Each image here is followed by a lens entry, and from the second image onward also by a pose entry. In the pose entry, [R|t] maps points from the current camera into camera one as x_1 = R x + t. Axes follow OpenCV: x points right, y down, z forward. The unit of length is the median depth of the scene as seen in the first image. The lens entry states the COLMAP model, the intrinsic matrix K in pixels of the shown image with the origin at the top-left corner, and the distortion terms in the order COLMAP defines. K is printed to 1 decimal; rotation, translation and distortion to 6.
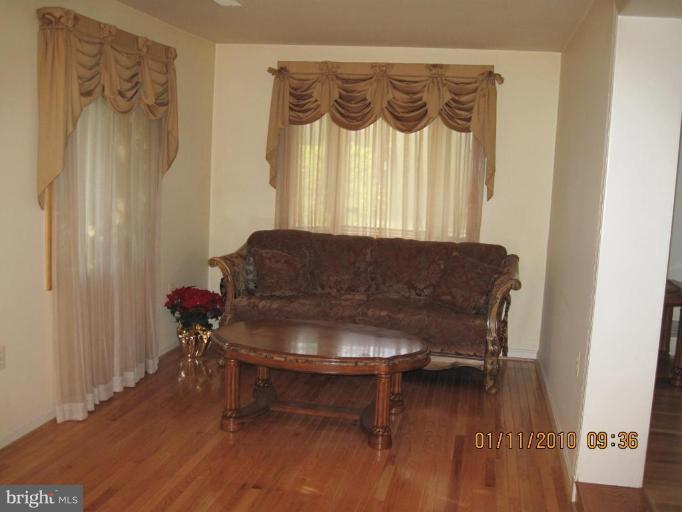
lens RADIAL K [[747.5, 0, 341.0], [0, 747.5, 256.0], [0, 0, 1]] dist [-0.122008, 0.031626]
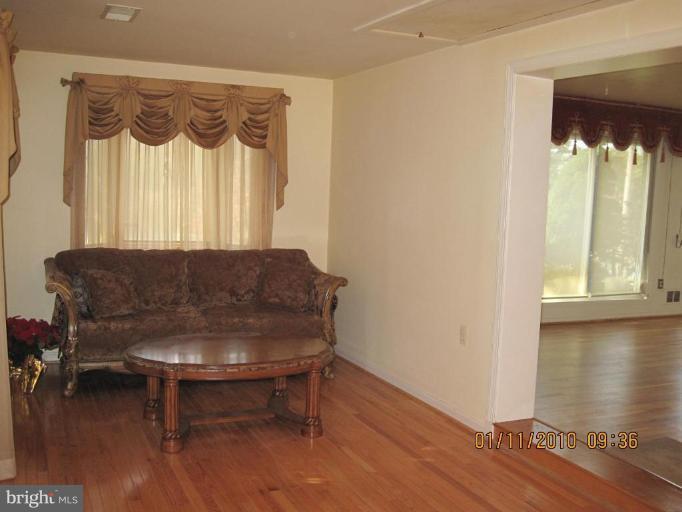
lens RADIAL K [[747.5, 0, 341.0], [0, 747.5, 256.0], [0, 0, 1]] dist [-0.122008, 0.031626]
pose [[0.814534, -0.071329, 0.575714, -0.379820], [0.072672, 0.997141, 0.020725, -0.022712], [-0.575547, 0.024957, 0.817388, 0.039193]]
